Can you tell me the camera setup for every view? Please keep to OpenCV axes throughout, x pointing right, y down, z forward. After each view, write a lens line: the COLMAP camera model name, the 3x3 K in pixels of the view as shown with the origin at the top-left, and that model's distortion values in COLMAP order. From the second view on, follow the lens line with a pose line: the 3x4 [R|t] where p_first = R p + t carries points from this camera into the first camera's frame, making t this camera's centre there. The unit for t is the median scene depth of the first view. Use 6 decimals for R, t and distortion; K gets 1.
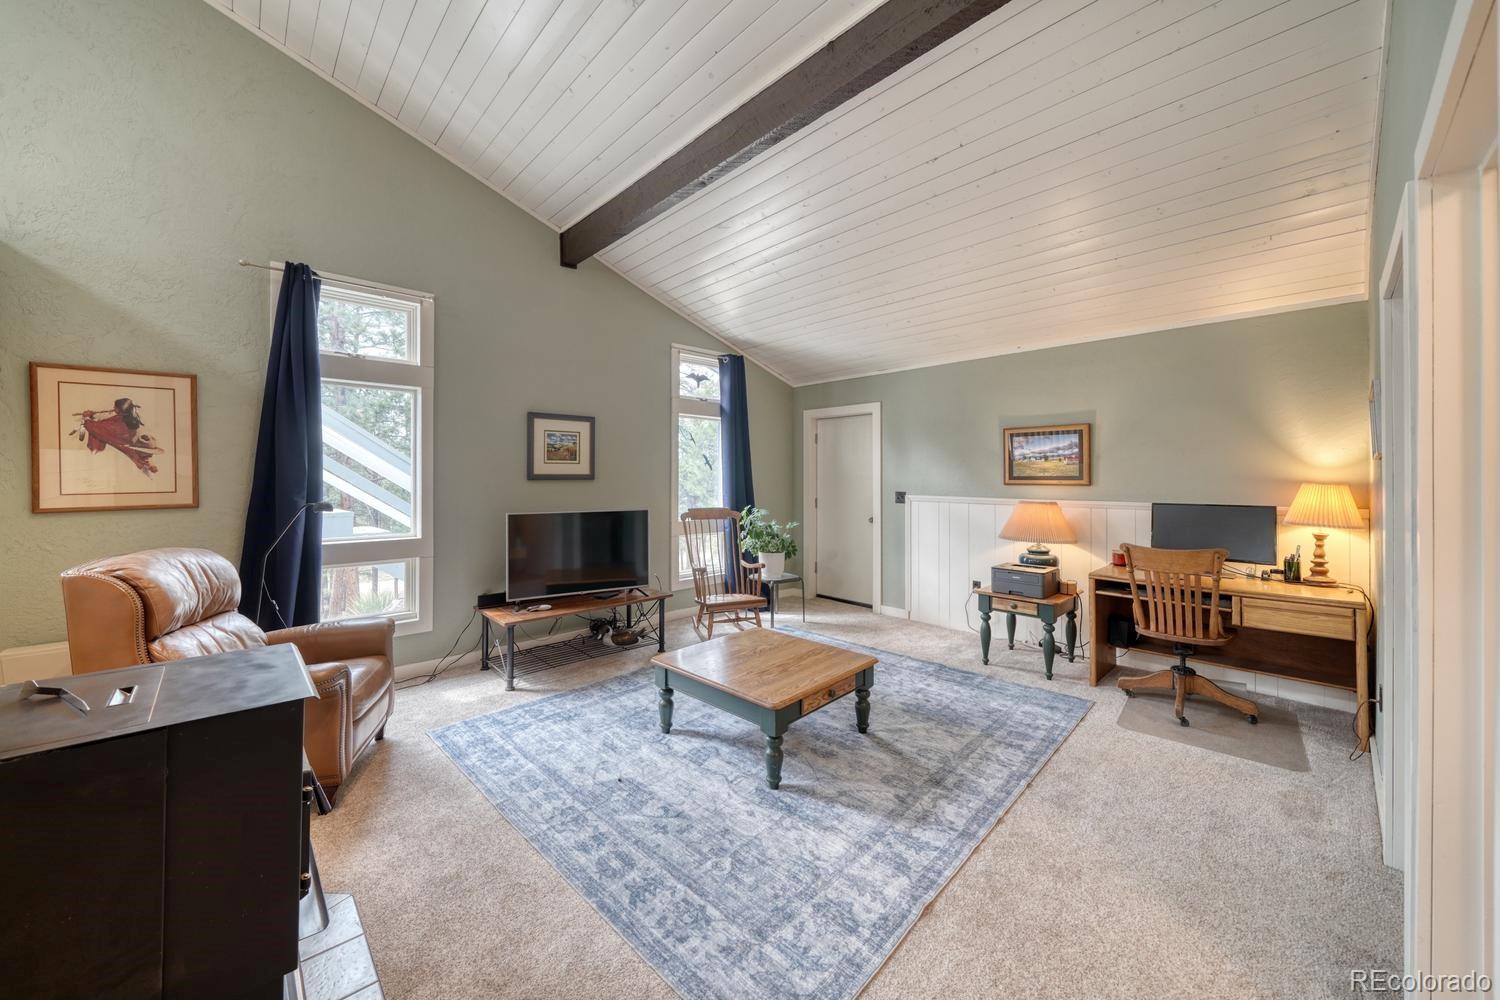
lens RADIAL K [[518.5, 0, 750.1], [0, 518.5, 489.0], [0, 0, 1]] dist [-0.000211, -0.000044]
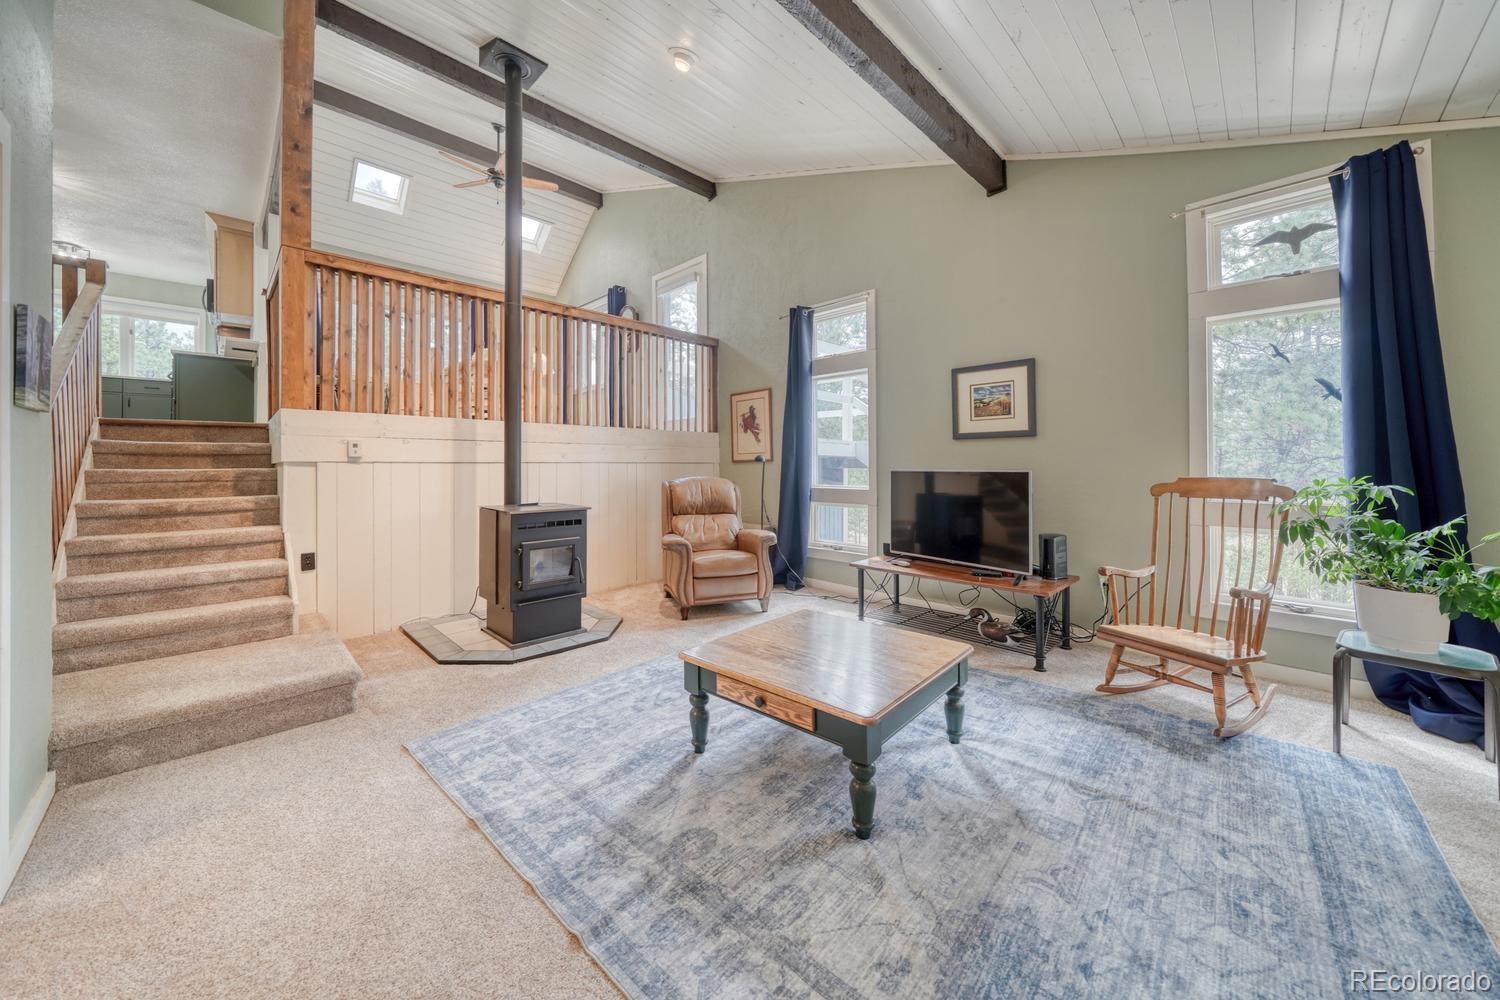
lens RADIAL K [[520.4, 0, 738.1], [0, 520.4, 469.6], [0, 0, 1]] dist [-0.005335, -0.000084]
pose [[0.061039, 0.007950, -0.998104, 0.653769], [-0.014855, 0.999865, 0.007055, 0.047875], [0.998025, 0.014396, 0.061149, 0.683035]]
